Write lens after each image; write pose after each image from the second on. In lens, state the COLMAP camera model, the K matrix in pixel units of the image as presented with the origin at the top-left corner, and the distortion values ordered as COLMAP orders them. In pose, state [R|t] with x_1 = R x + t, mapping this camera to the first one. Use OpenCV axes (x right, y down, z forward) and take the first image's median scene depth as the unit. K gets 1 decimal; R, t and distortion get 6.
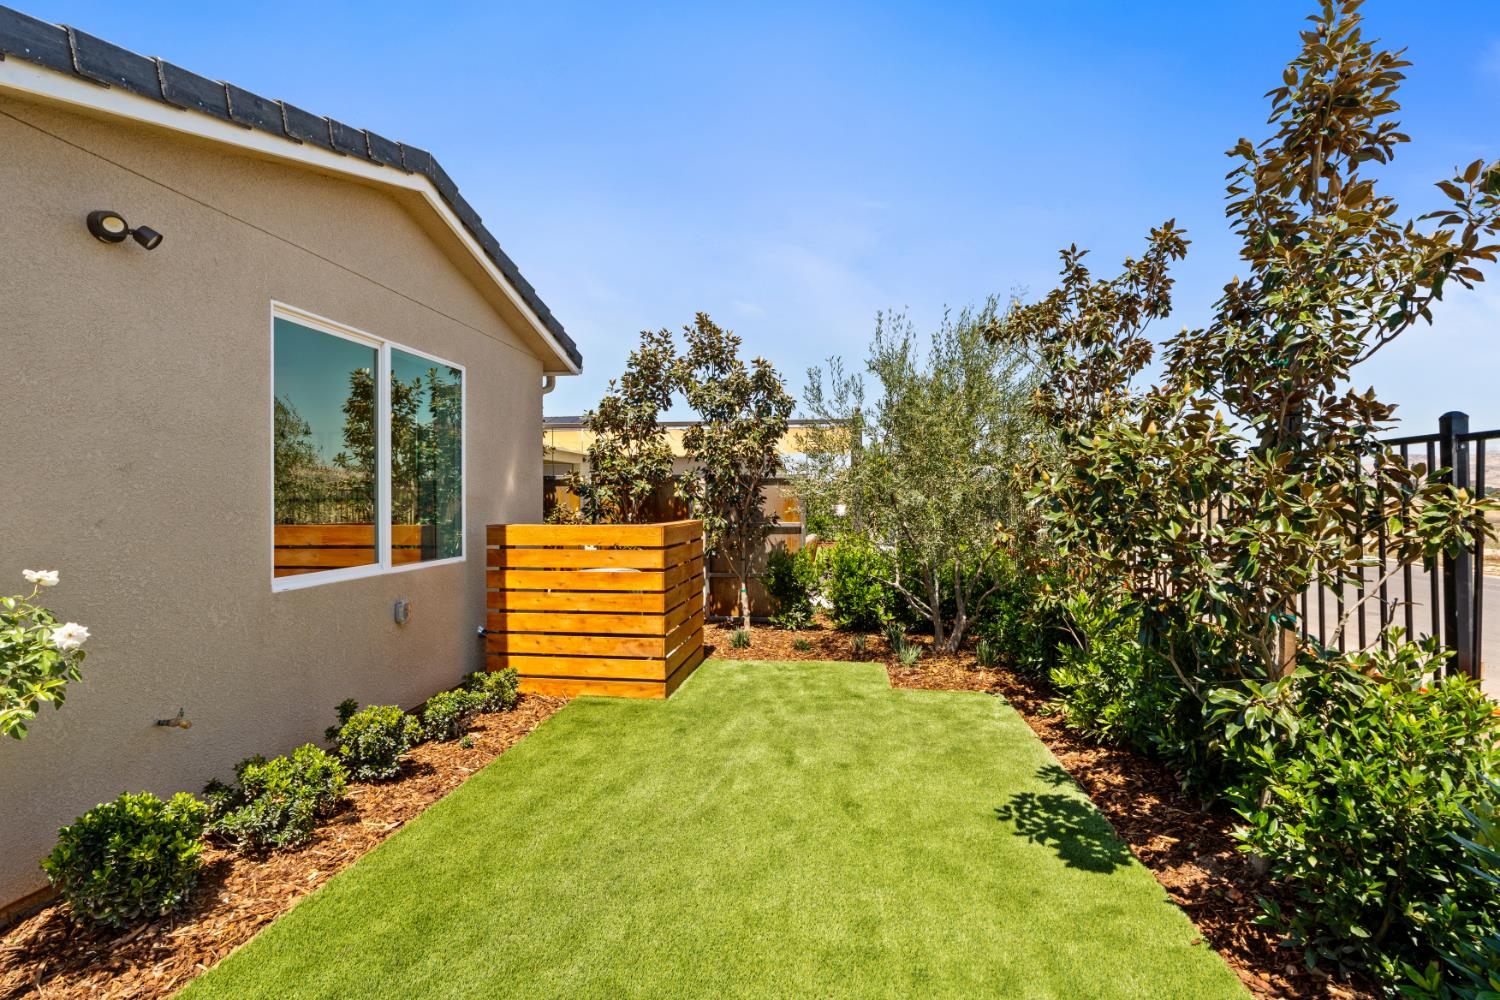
lens RADIAL K [[689.3, 0, 747.3], [0, 689.3, 495.0], [0, 0, 1]] dist [-0.008730, 0.001054]
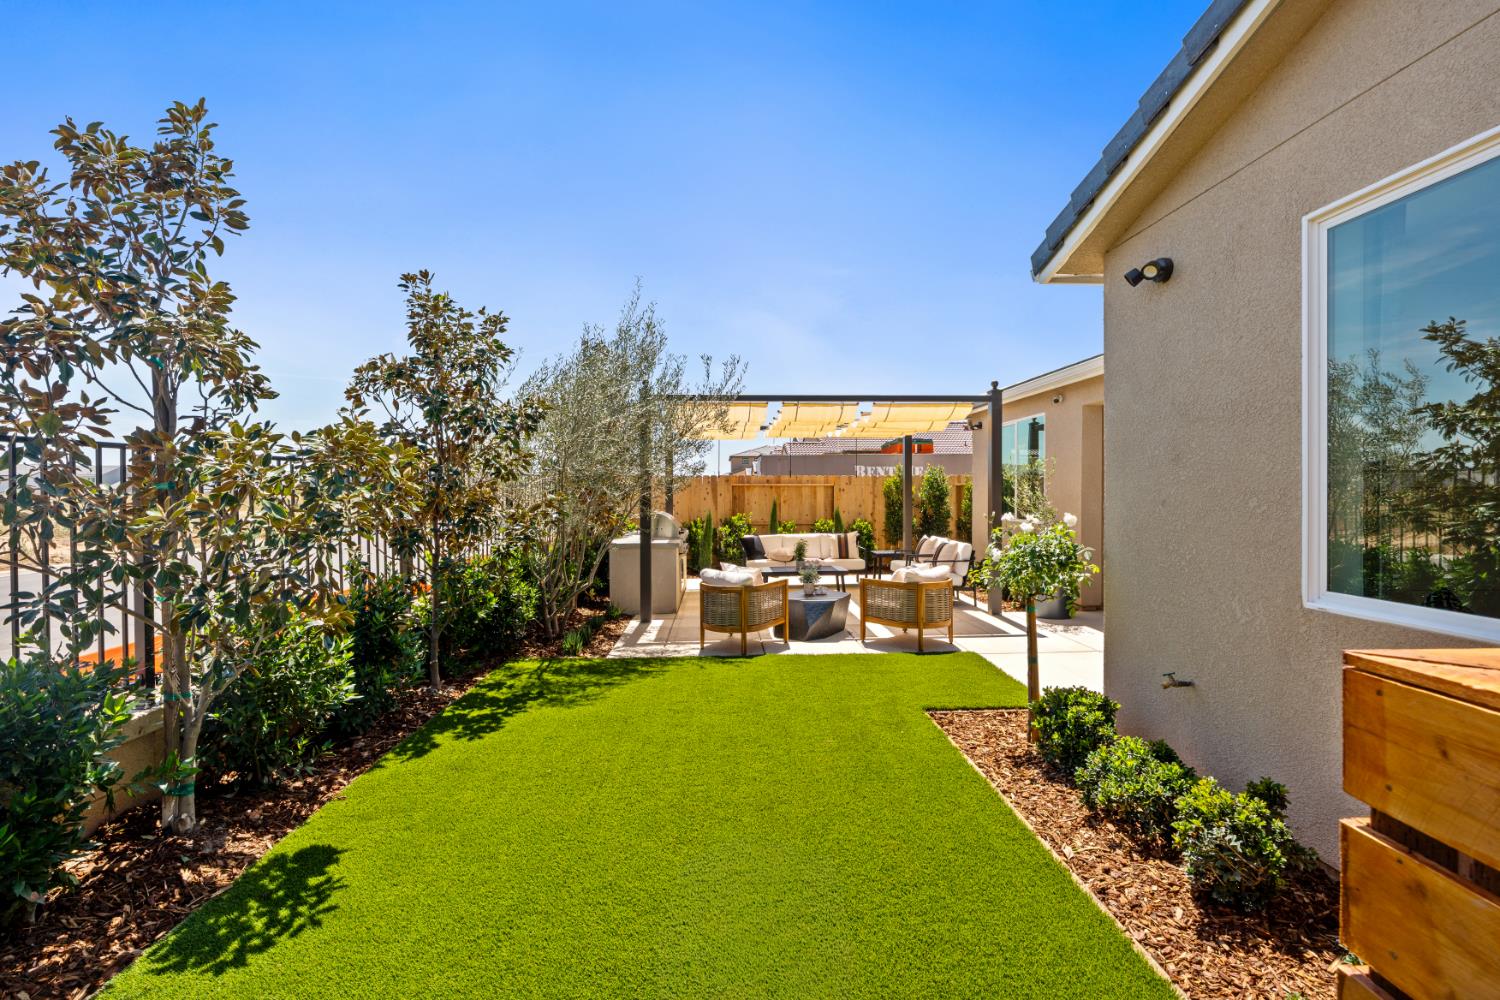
lens RADIAL K [[689.3, 0, 751.5], [0, 689.3, 497.0], [0, 0, 1]] dist [-0.008730, 0.001054]
pose [[-0.983970, 0.008916, -0.178112, 0.045254], [0.007609, 0.999939, 0.008025, 0.012831], [0.178173, 0.006541, -0.983977, 1.852811]]
